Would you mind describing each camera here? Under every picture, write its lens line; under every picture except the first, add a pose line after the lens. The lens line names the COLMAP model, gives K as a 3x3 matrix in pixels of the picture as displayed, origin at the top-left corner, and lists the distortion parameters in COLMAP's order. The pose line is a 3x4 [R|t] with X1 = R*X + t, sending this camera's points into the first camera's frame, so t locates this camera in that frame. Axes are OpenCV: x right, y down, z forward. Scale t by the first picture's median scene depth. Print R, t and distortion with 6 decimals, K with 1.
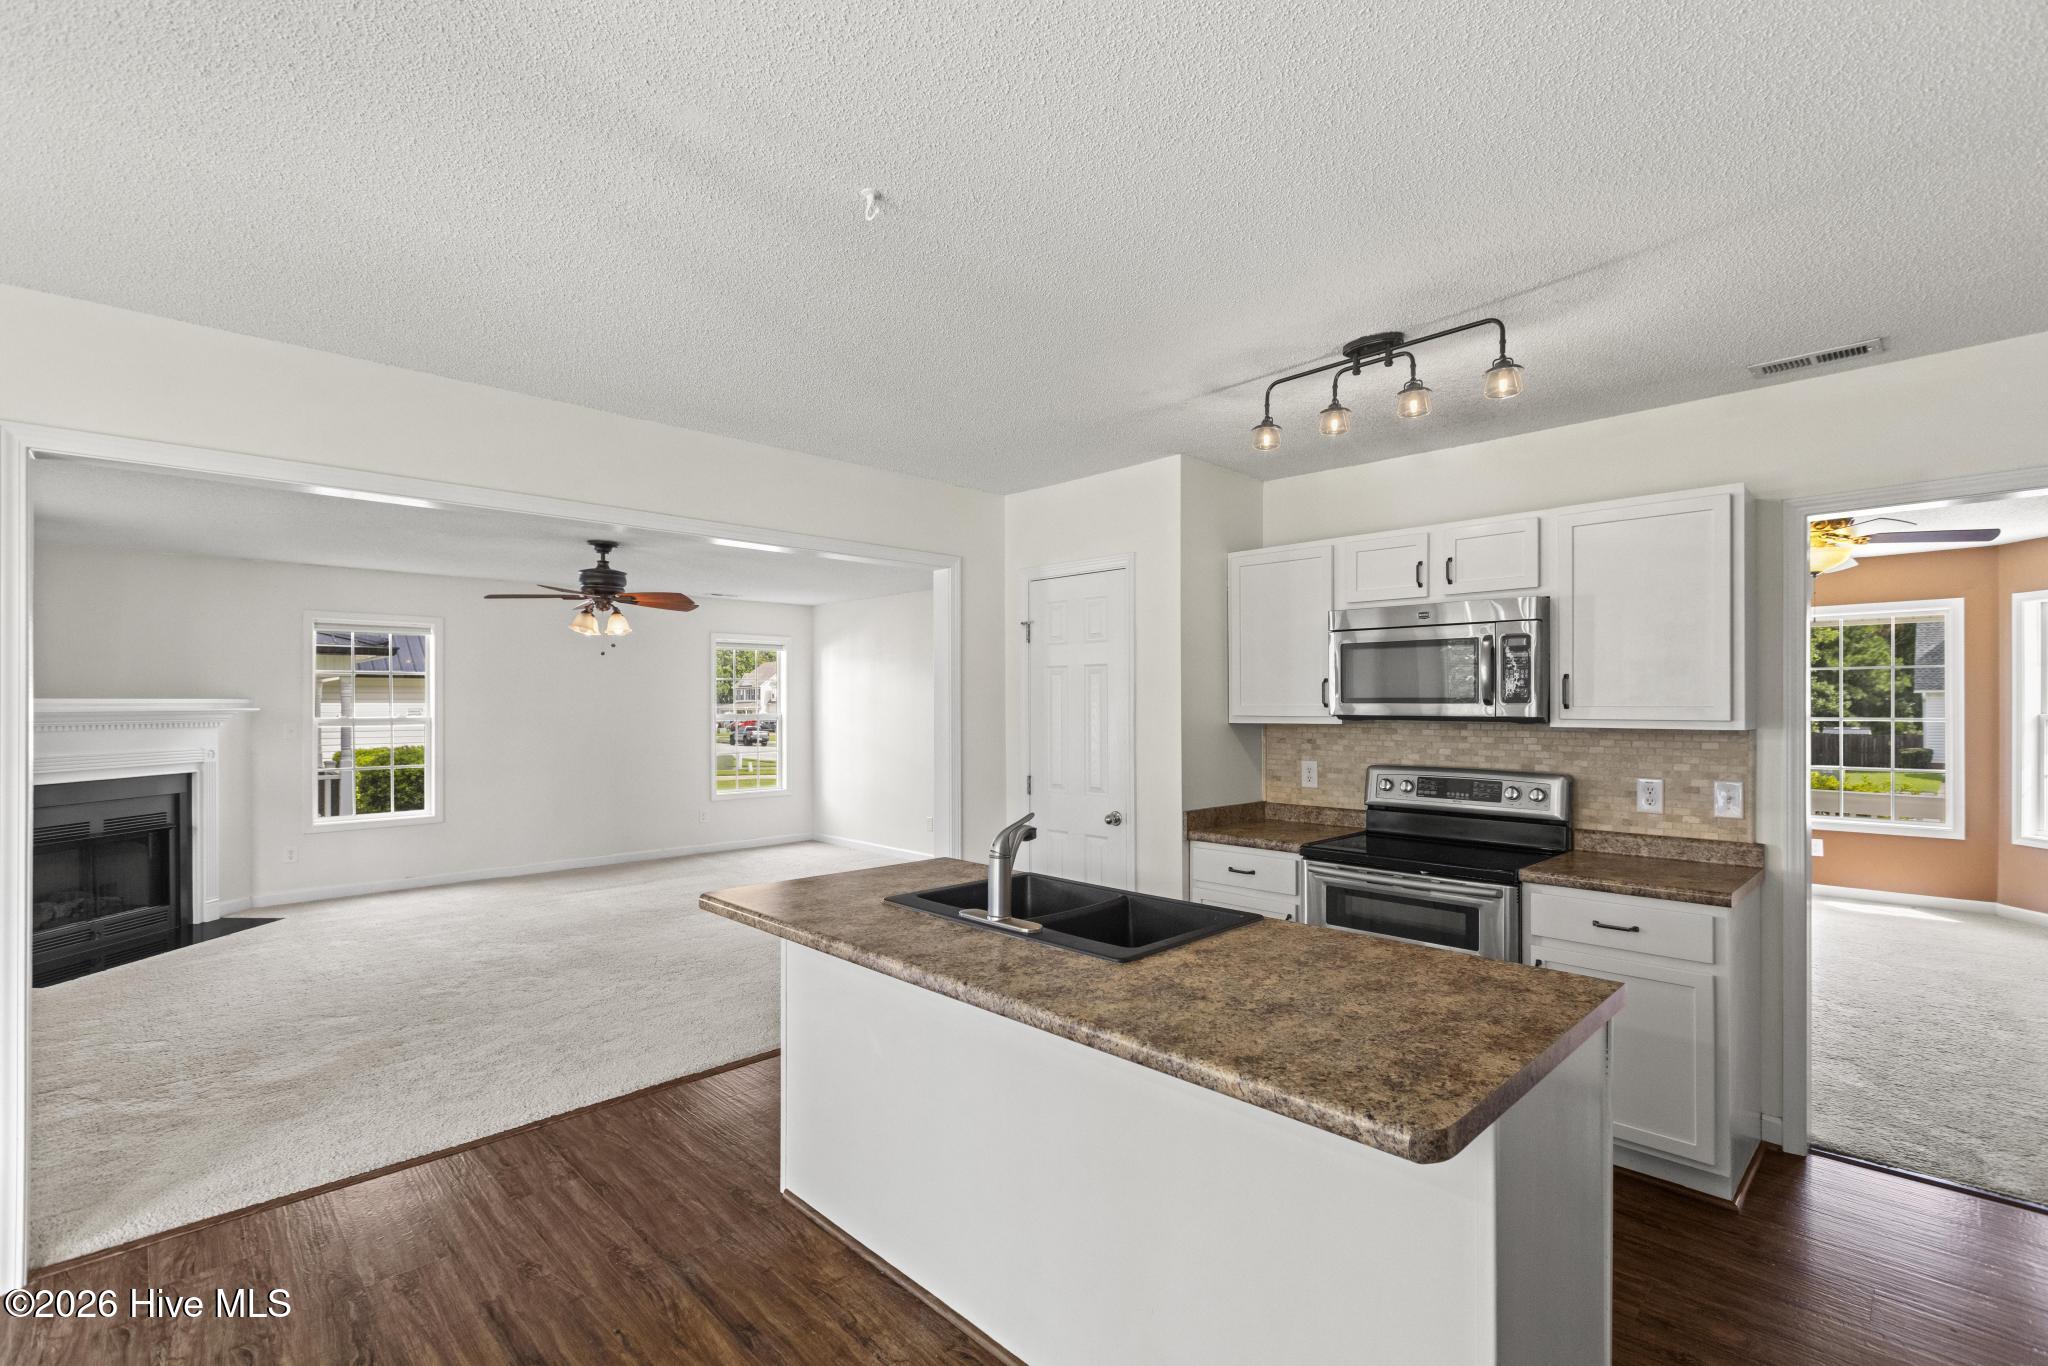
lens RADIAL K [[913.0, 0, 1028.1], [0, 913.0, 700.4], [0, 0, 1]] dist [0.001848, 0.000524]
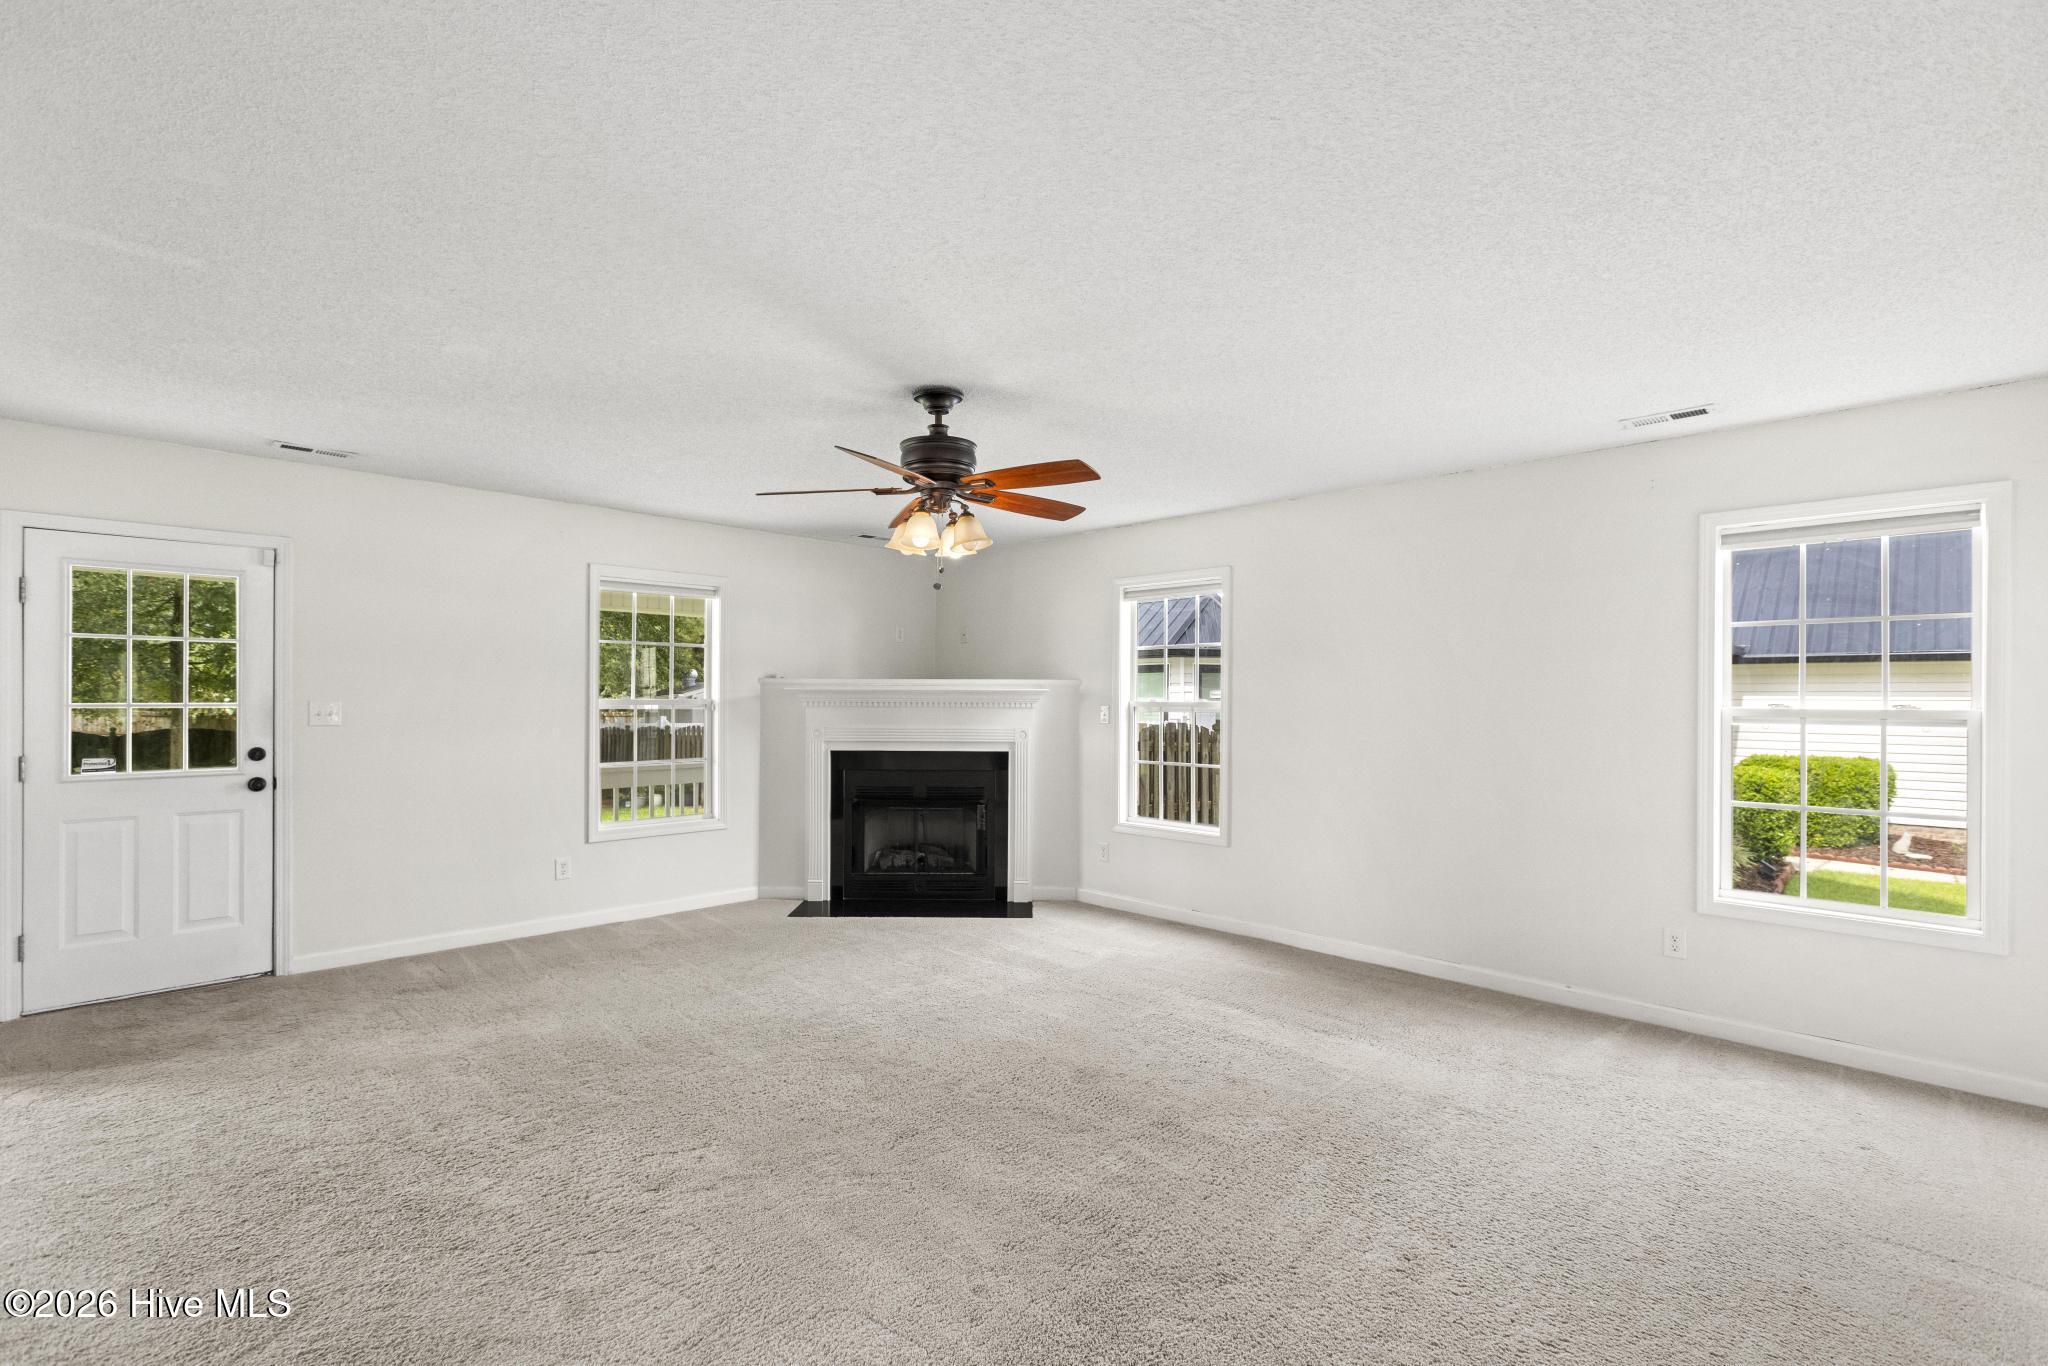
lens RADIAL K [[913.0, 0, 1024.3], [0, 913.0, 692.5], [0, 0, 1]] dist [0.001848, 0.000524]
pose [[0.010422, -0.000015, -0.999946, 0.167809], [-0.005180, 0.999987, -0.000069, 0.019085], [0.999932, 0.005181, 0.010422, 1.579813]]
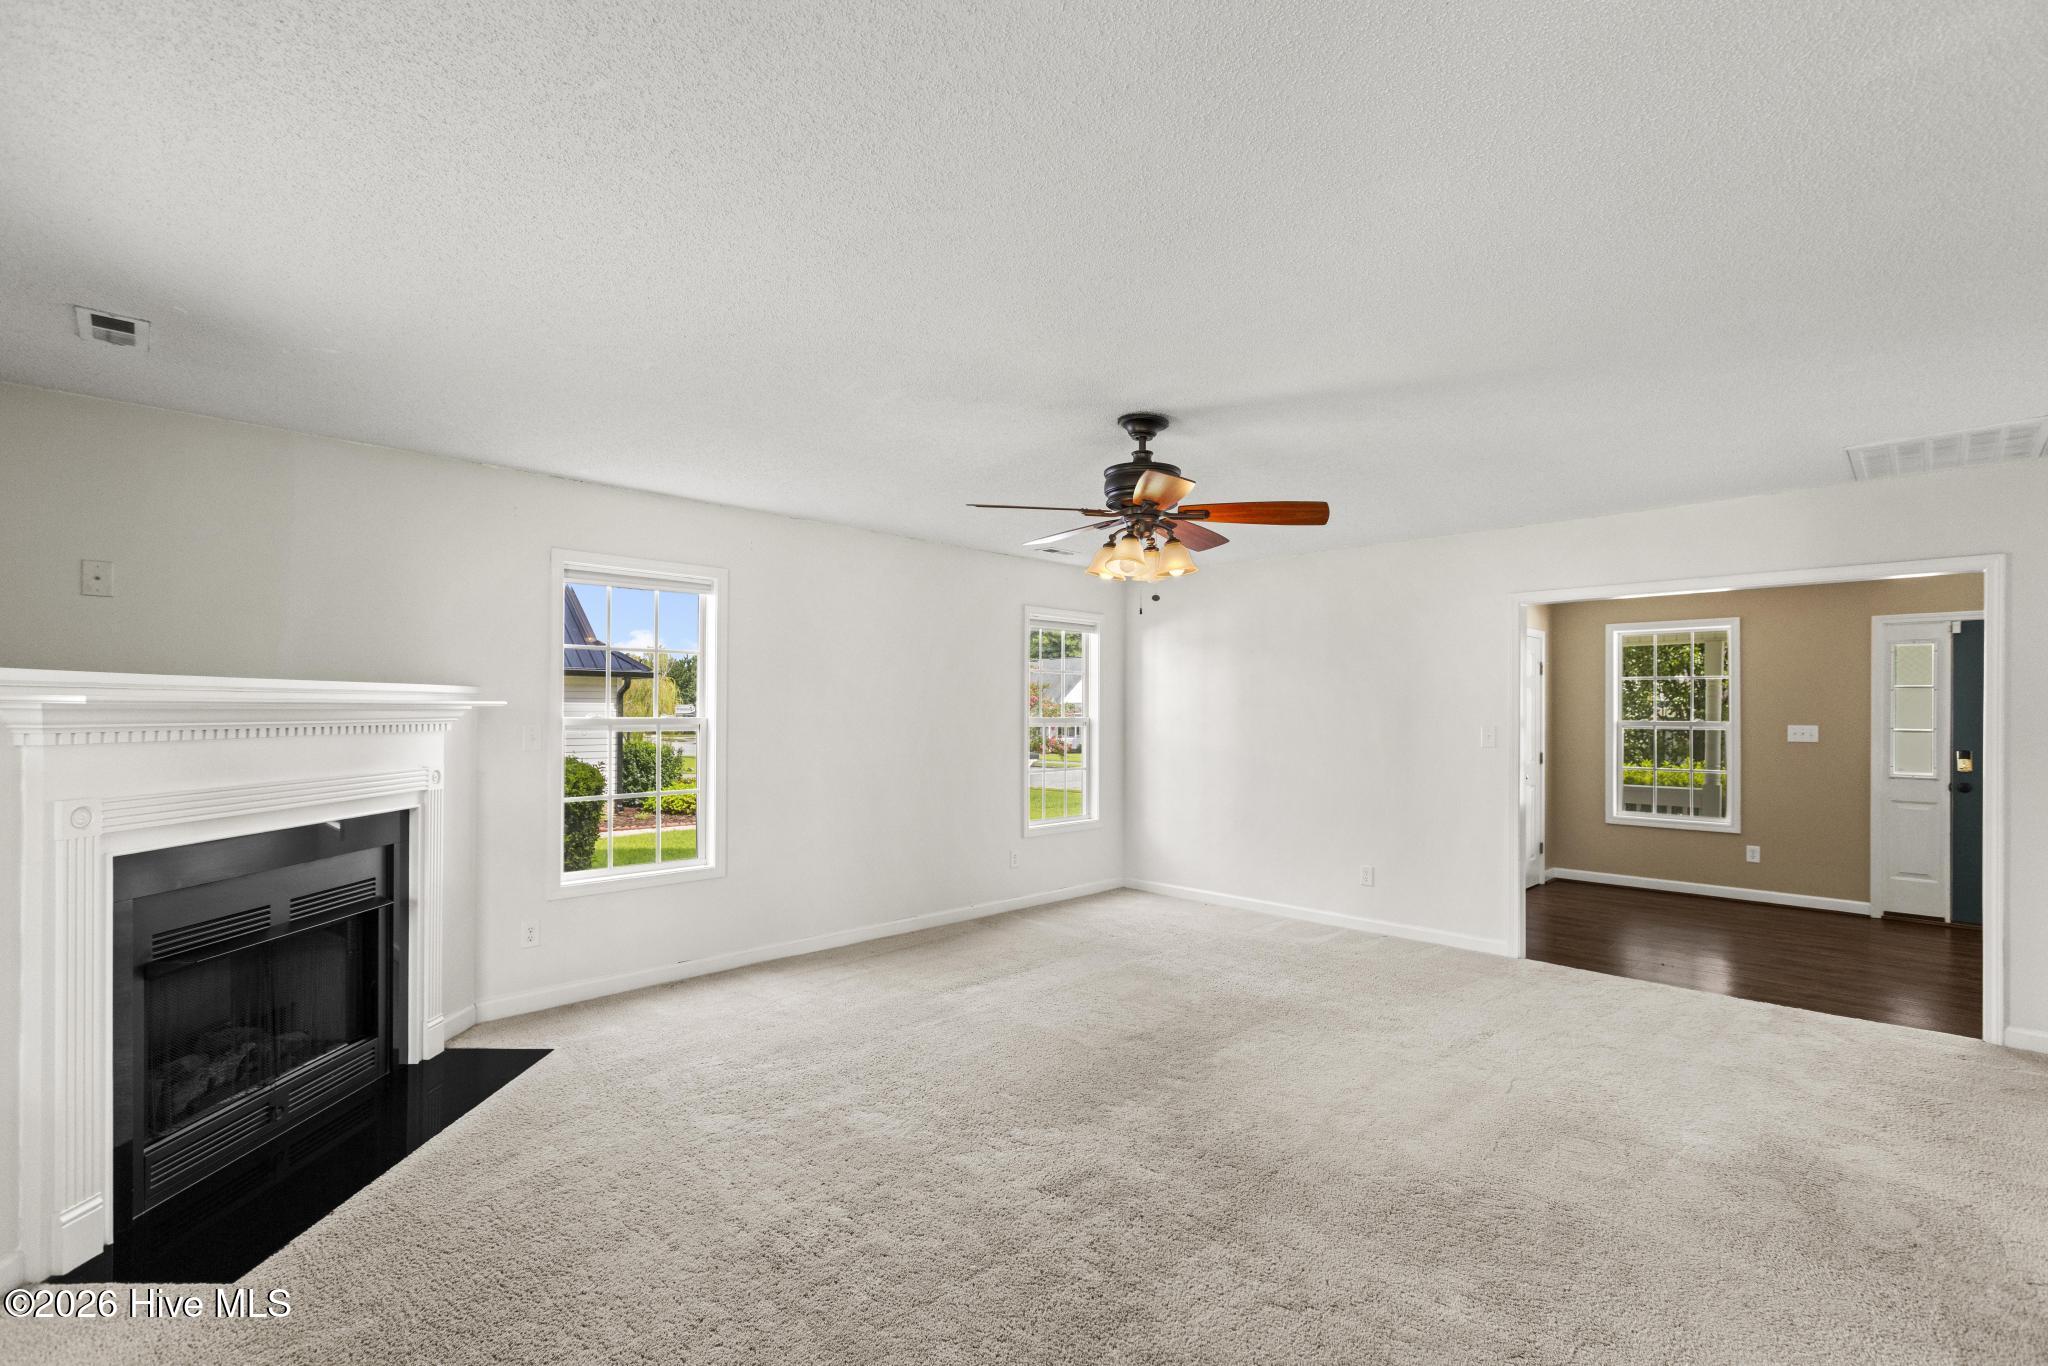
lens RADIAL K [[921.3, 0, 1030.5], [0, 921.3, 696.9], [0, 0, 1]] dist [-0.000034, -0.000158]
pose [[0.999936, 0.007117, 0.008825, -0.819580], [-0.007014, 0.999908, -0.011602, 0.016706], [-0.008907, 0.011539, 0.999894, 0.630855]]
